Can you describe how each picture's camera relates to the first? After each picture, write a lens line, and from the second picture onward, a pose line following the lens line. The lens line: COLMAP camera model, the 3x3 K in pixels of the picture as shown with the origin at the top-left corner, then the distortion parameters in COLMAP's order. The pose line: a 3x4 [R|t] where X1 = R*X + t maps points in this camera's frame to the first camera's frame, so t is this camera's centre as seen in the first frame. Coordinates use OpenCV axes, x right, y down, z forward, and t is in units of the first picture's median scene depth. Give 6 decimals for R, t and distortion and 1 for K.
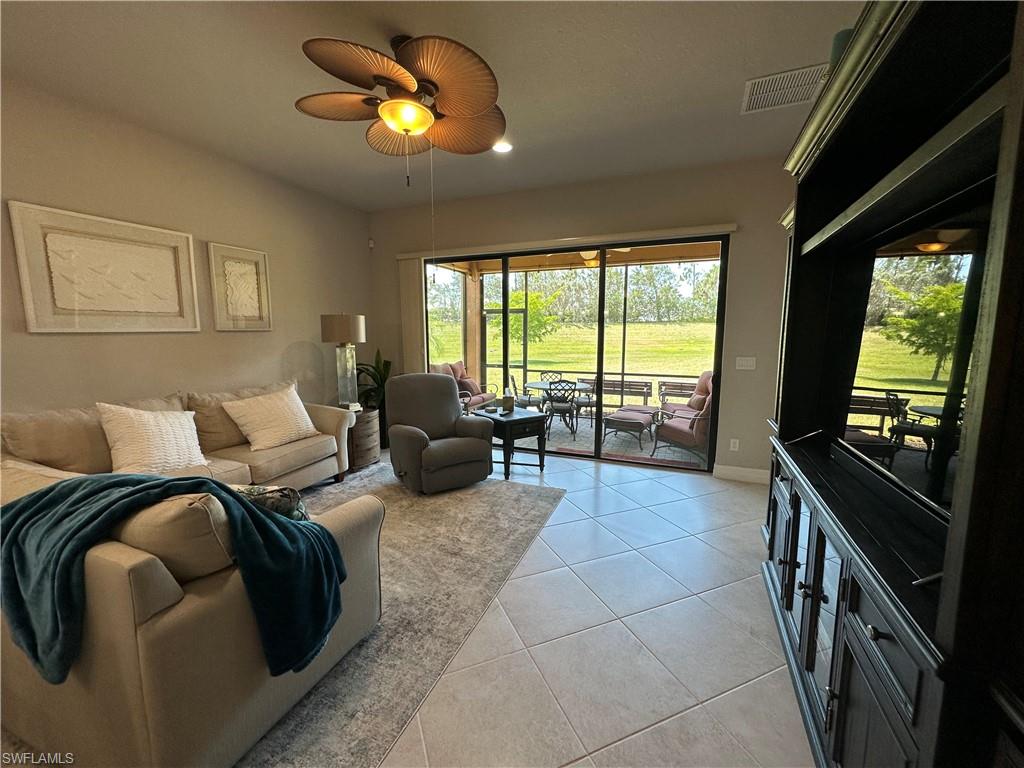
lens RADIAL K [[408.3, 0, 511.3], [0, 408.3, 383.4], [0, 0, 1]] dist [-0.002913, 0.000454]
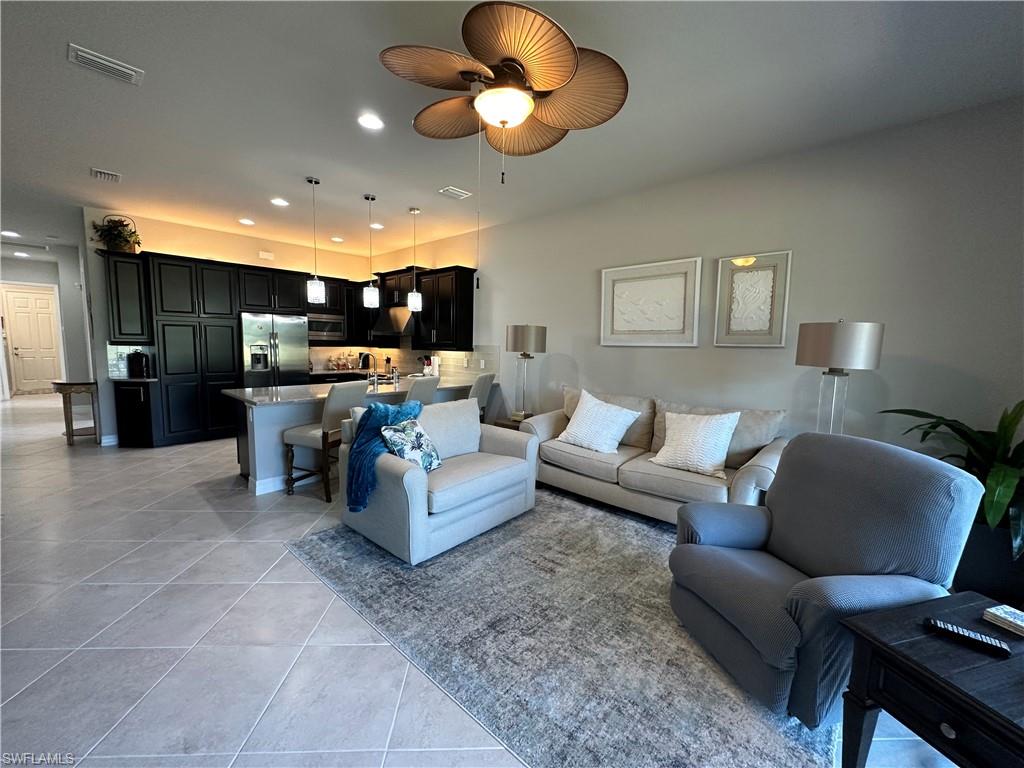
lens RADIAL K [[408.3, 0, 511.3], [0, 408.3, 383.4], [0, 0, 1]] dist [-0.002913, 0.000454]
pose [[-0.339898, 0.088851, -0.936256, 0.290072], [-0.136335, 0.980356, 0.142531, -0.083719], [0.930528, 0.176090, -0.321107, 0.641009]]
